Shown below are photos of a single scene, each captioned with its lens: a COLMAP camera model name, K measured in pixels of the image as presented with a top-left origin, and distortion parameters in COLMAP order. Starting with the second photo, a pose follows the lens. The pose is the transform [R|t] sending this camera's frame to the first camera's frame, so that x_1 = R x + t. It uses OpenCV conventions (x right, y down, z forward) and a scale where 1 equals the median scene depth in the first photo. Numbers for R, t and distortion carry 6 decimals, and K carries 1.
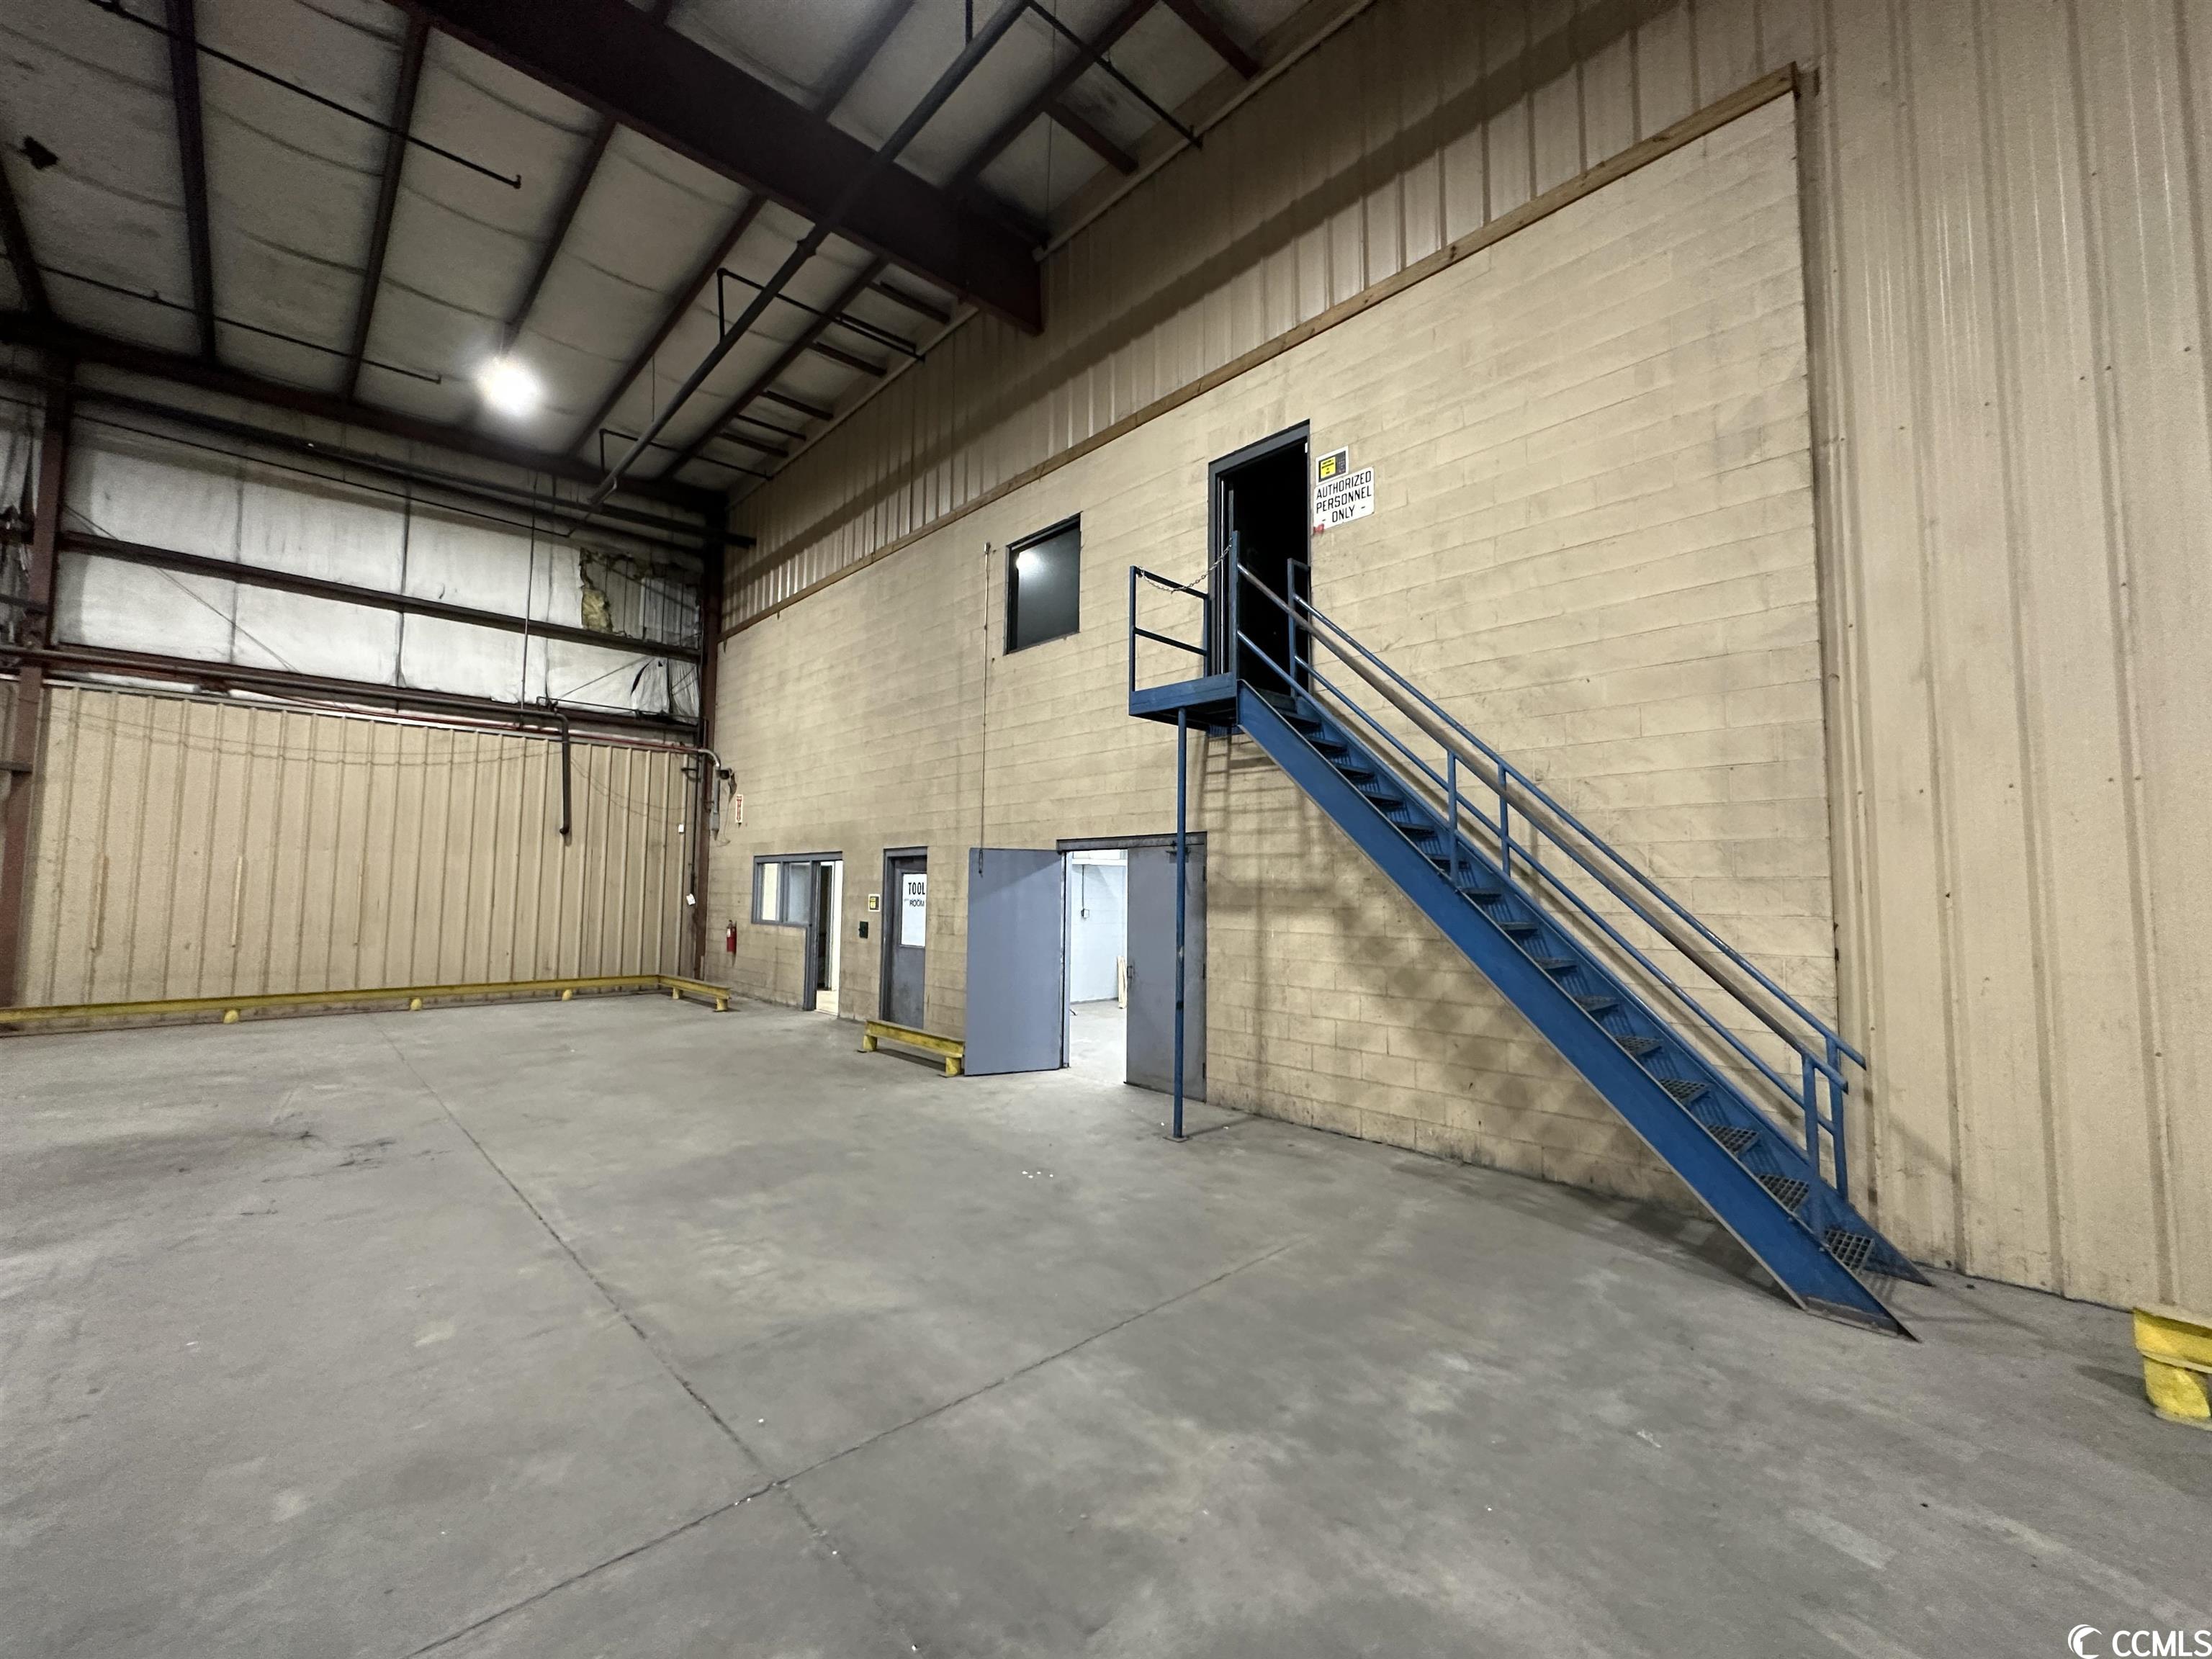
lens RADIAL K [[886.3, 0, 1099.9], [0, 886.3, 822.4], [0, 0, 1]] dist [-0.002129, 0.000300]
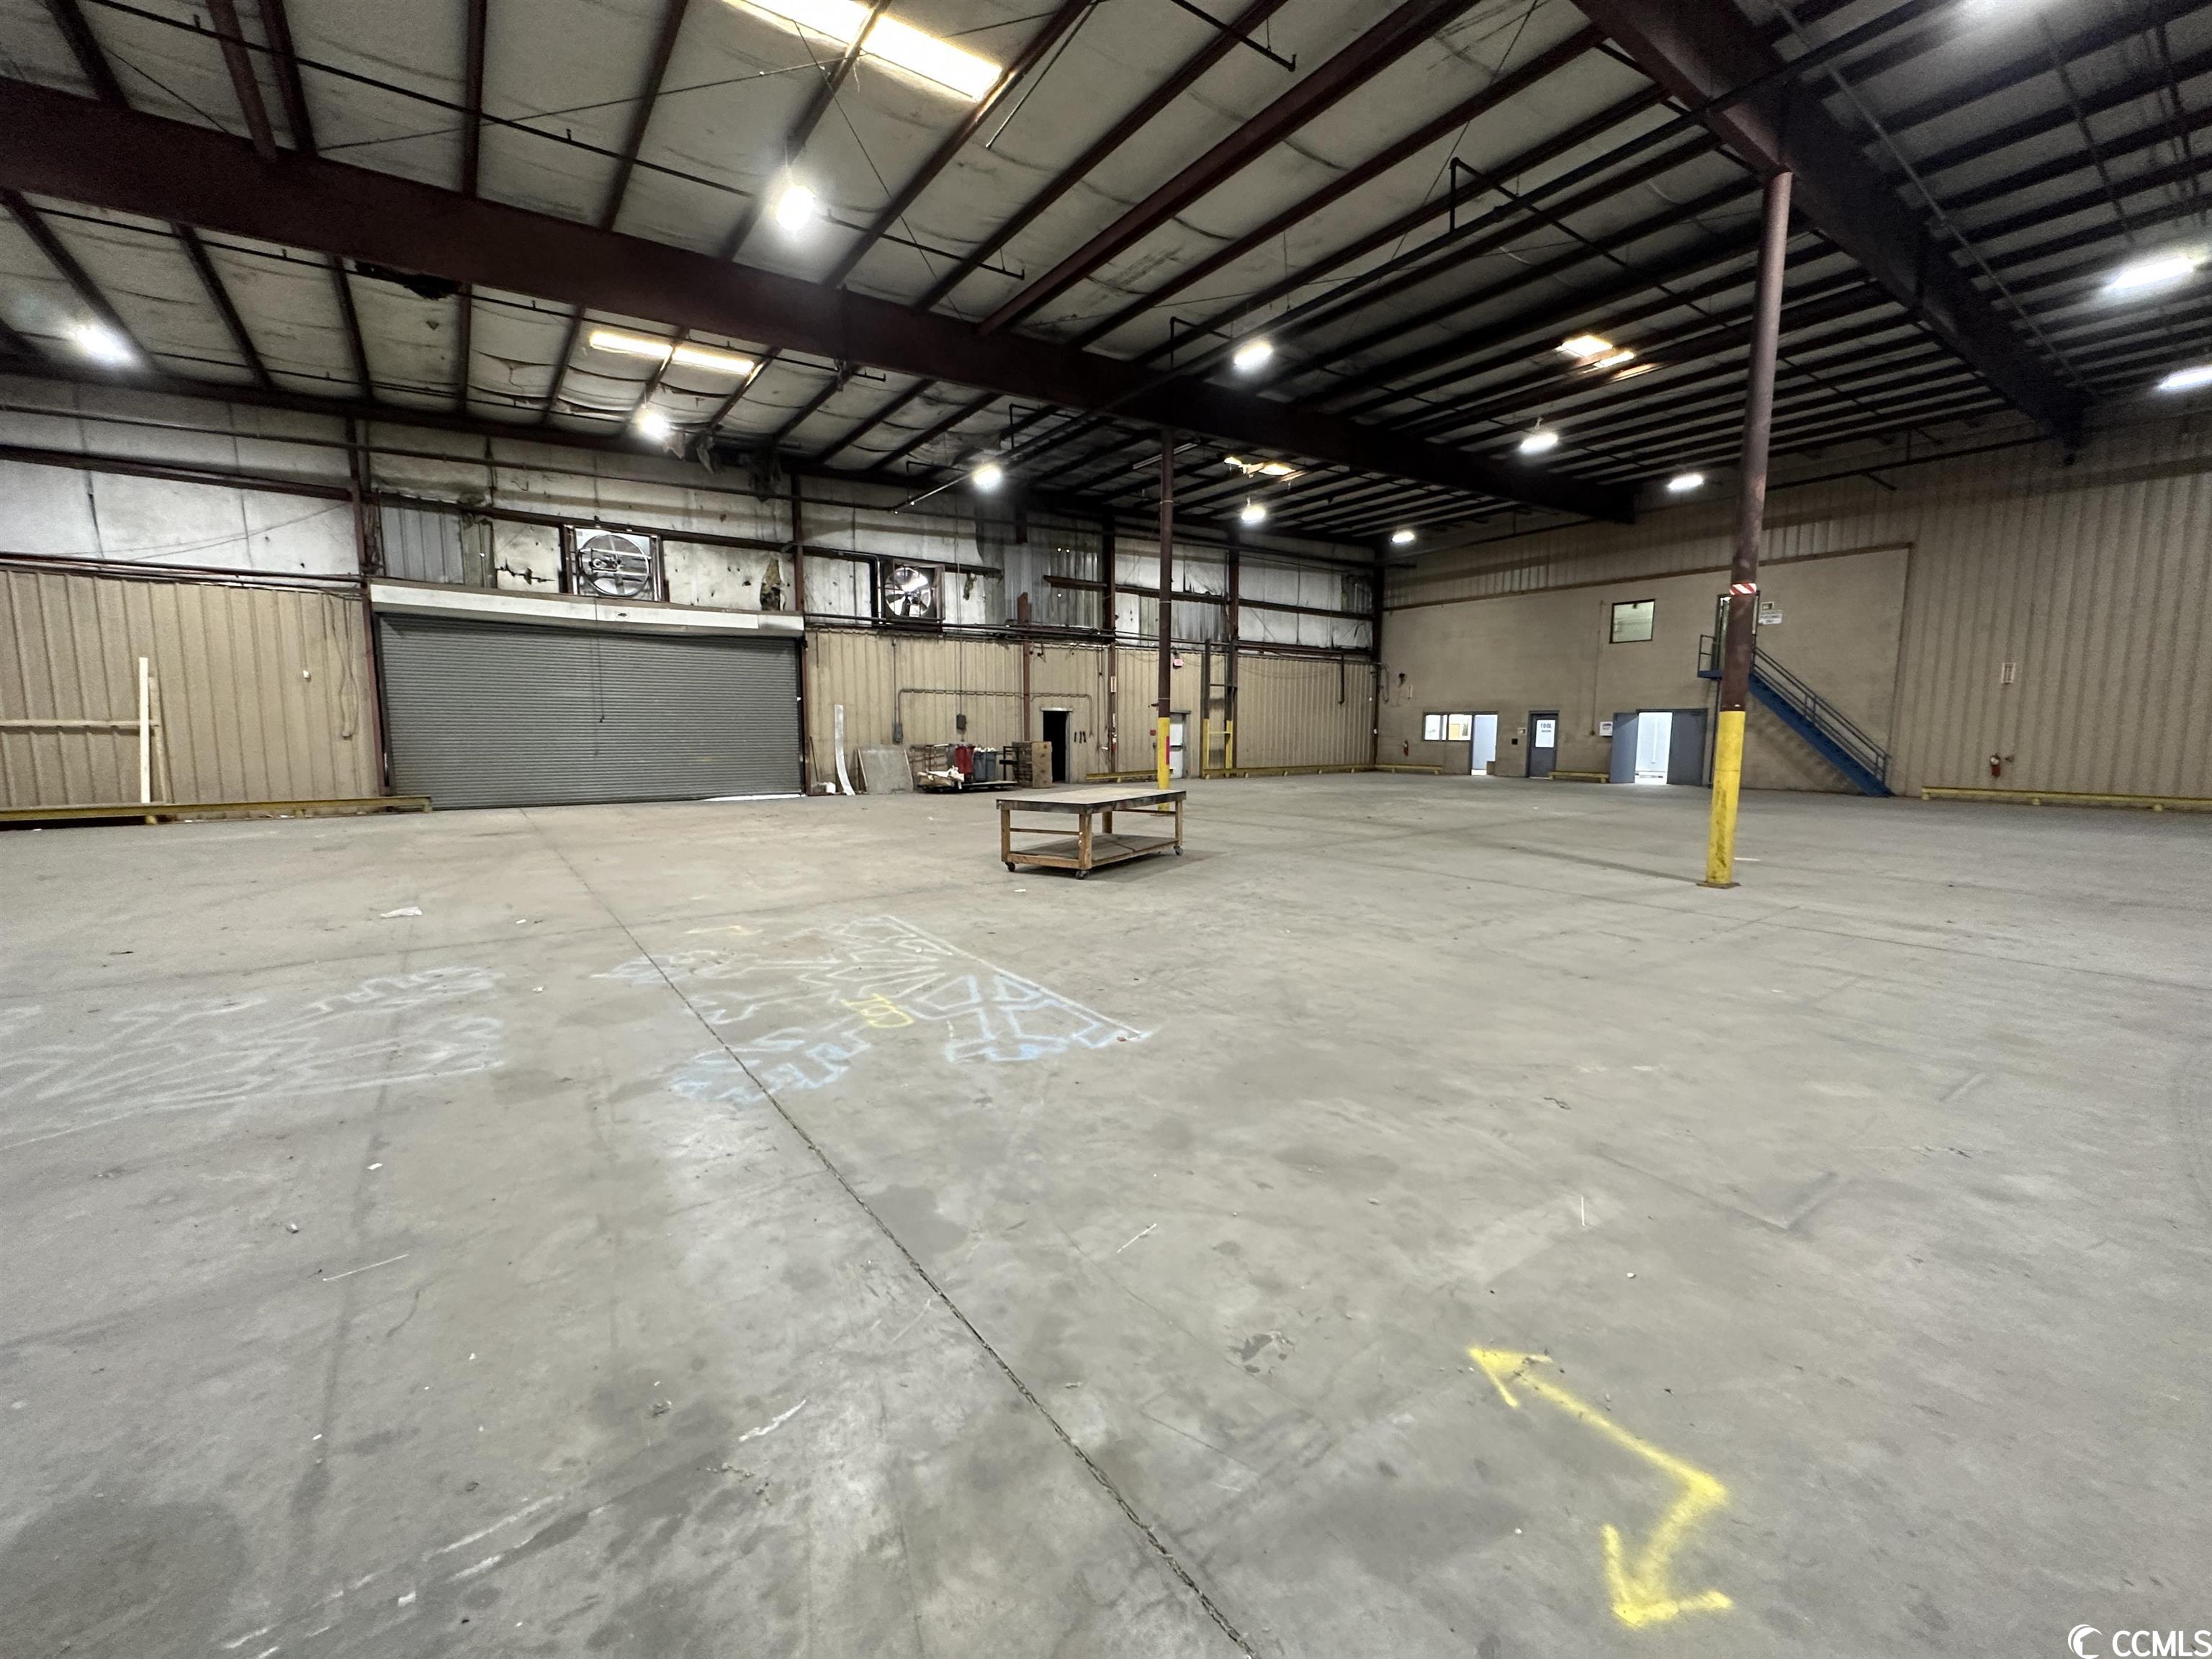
lens RADIAL K [[886.2, 0, 1108.0], [0, 886.2, 830.8], [0, 0, 1]] dist [-0.003347, 0.000852]
pose [[0.992858, 0.004979, -0.119195, -1.193997], [0.017917, 0.981573, 0.190247, -0.145663], [0.117945, -0.191024, 0.974474, -1.816318]]
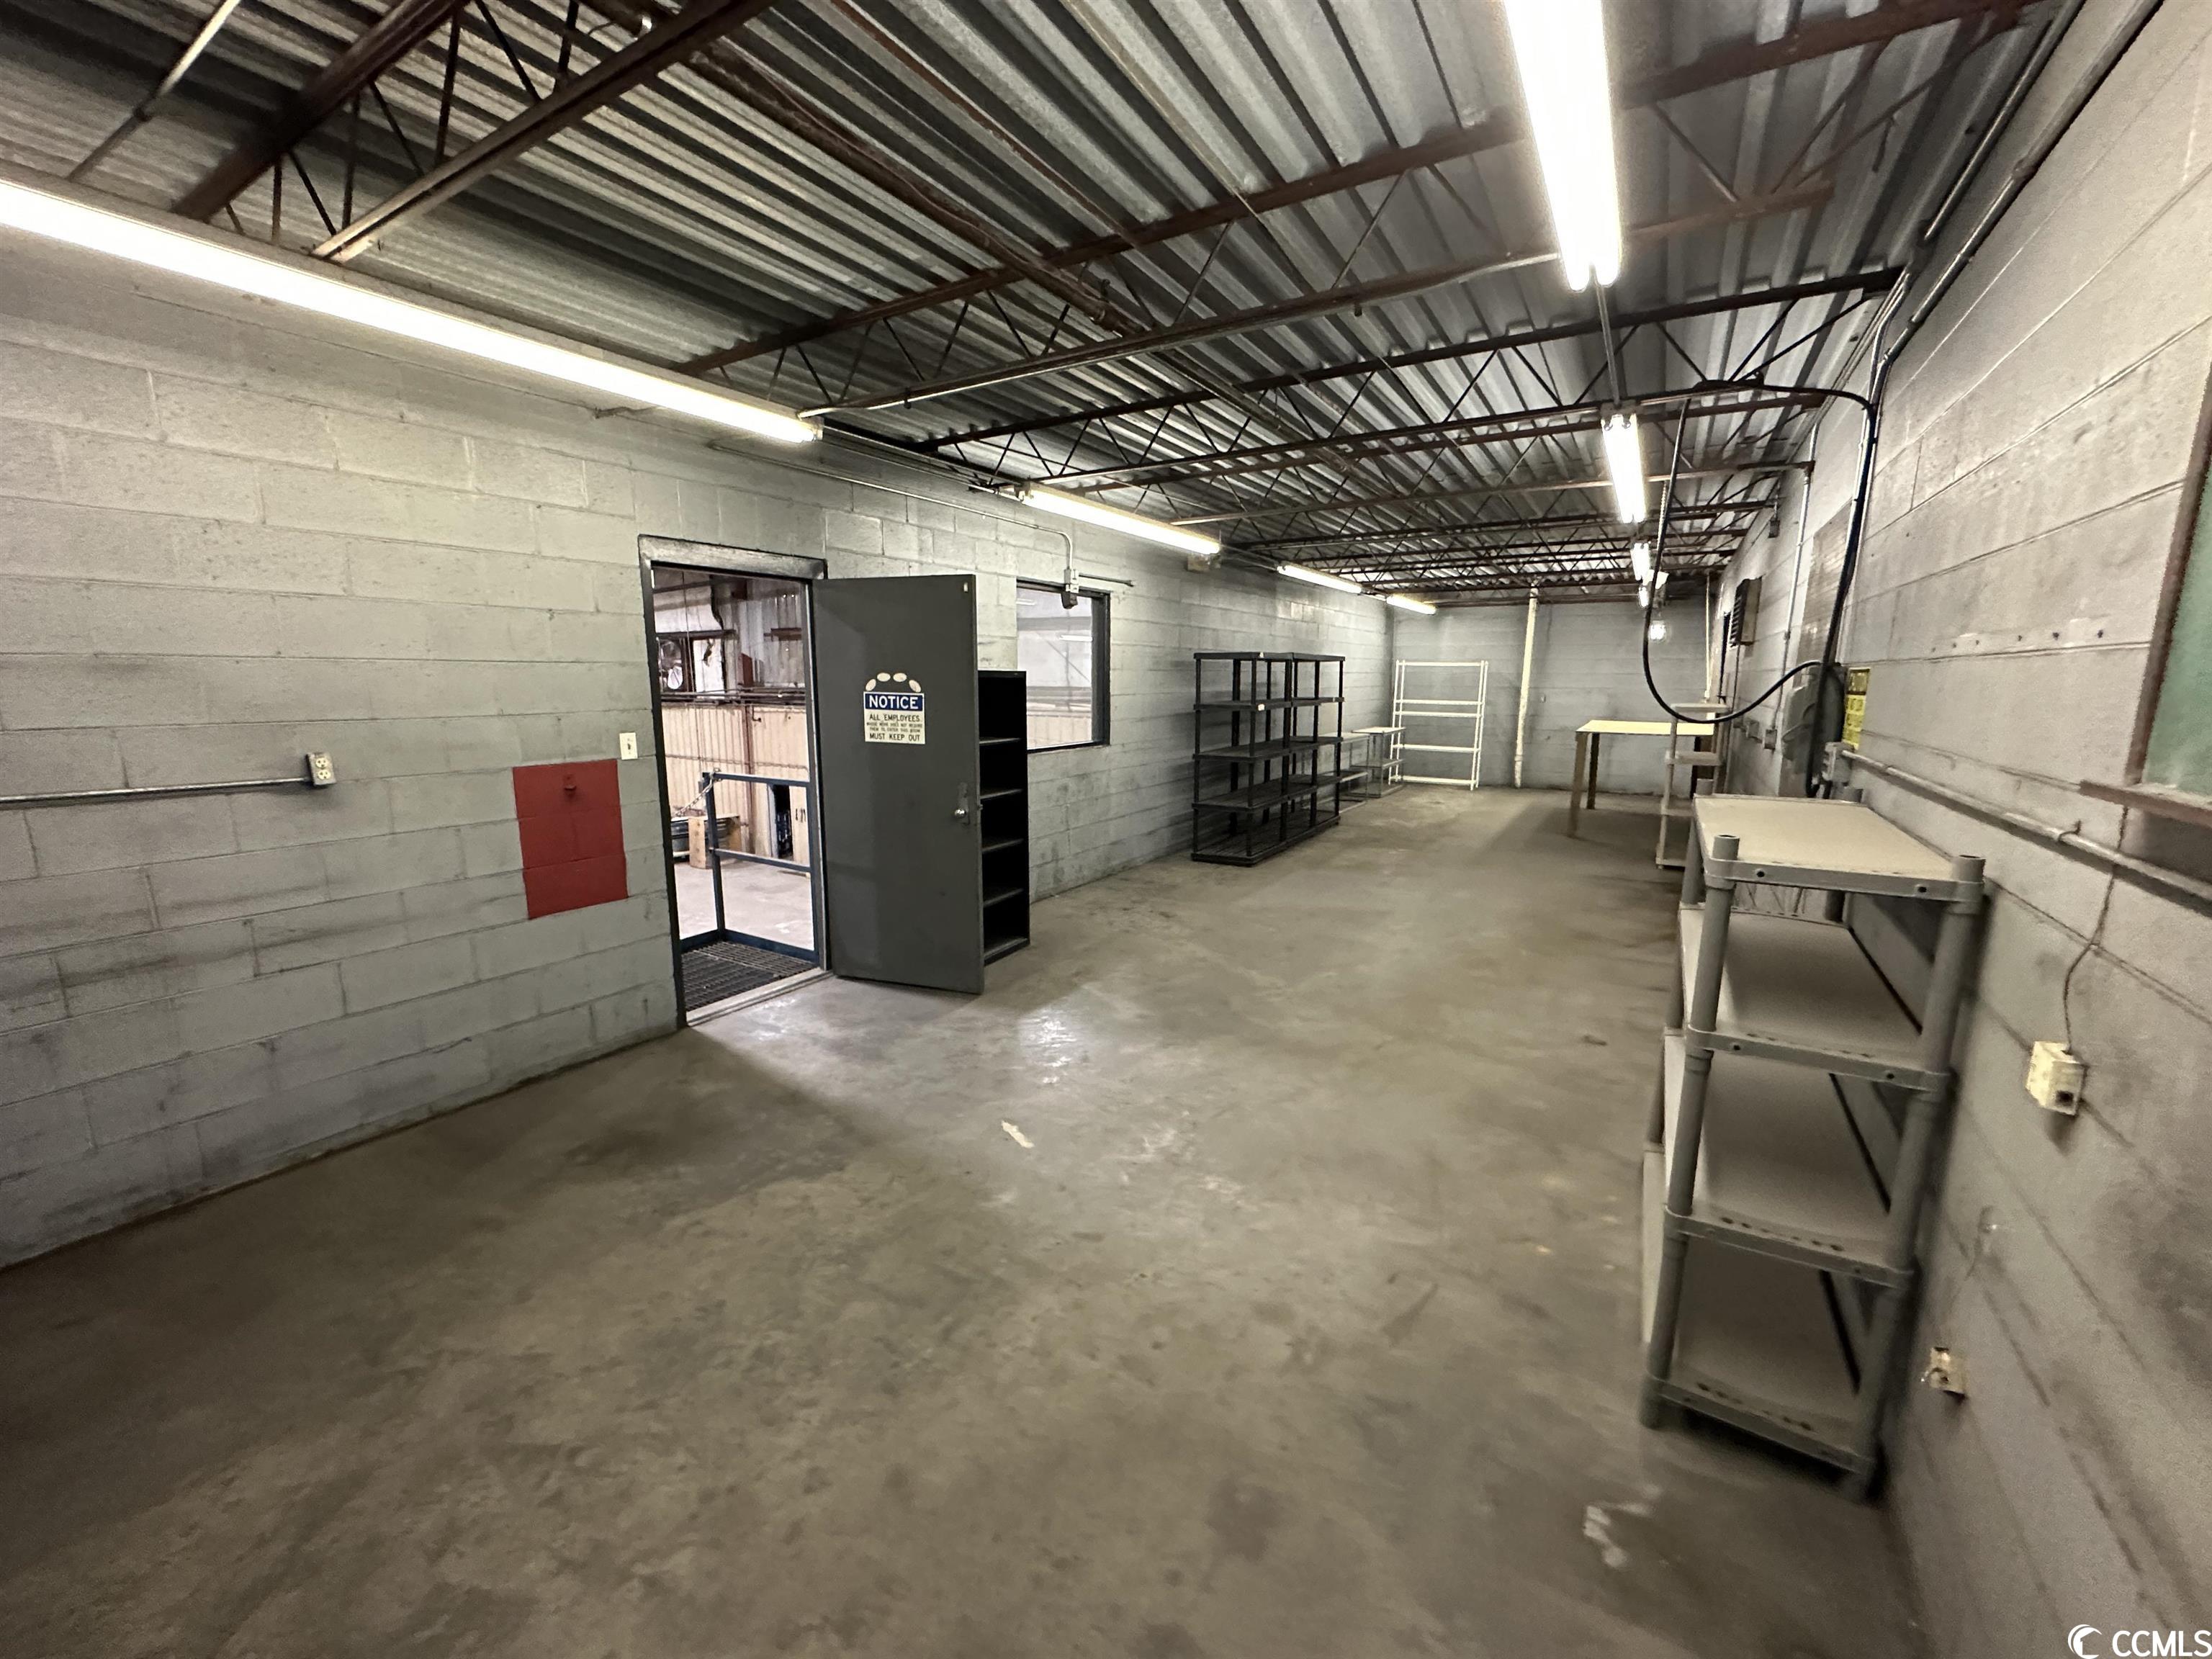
lens RADIAL K [[885.1, 0, 1106.2], [0, 885.1, 831.2], [0, 0, 1]] dist [-0.001864, 0.000247]
pose [[0.259802, 0.154720, -0.953187, 0.540718], [0.074690, 0.980904, 0.179577, -0.214812], [0.962769, -0.117848, 0.243285, 0.700424]]
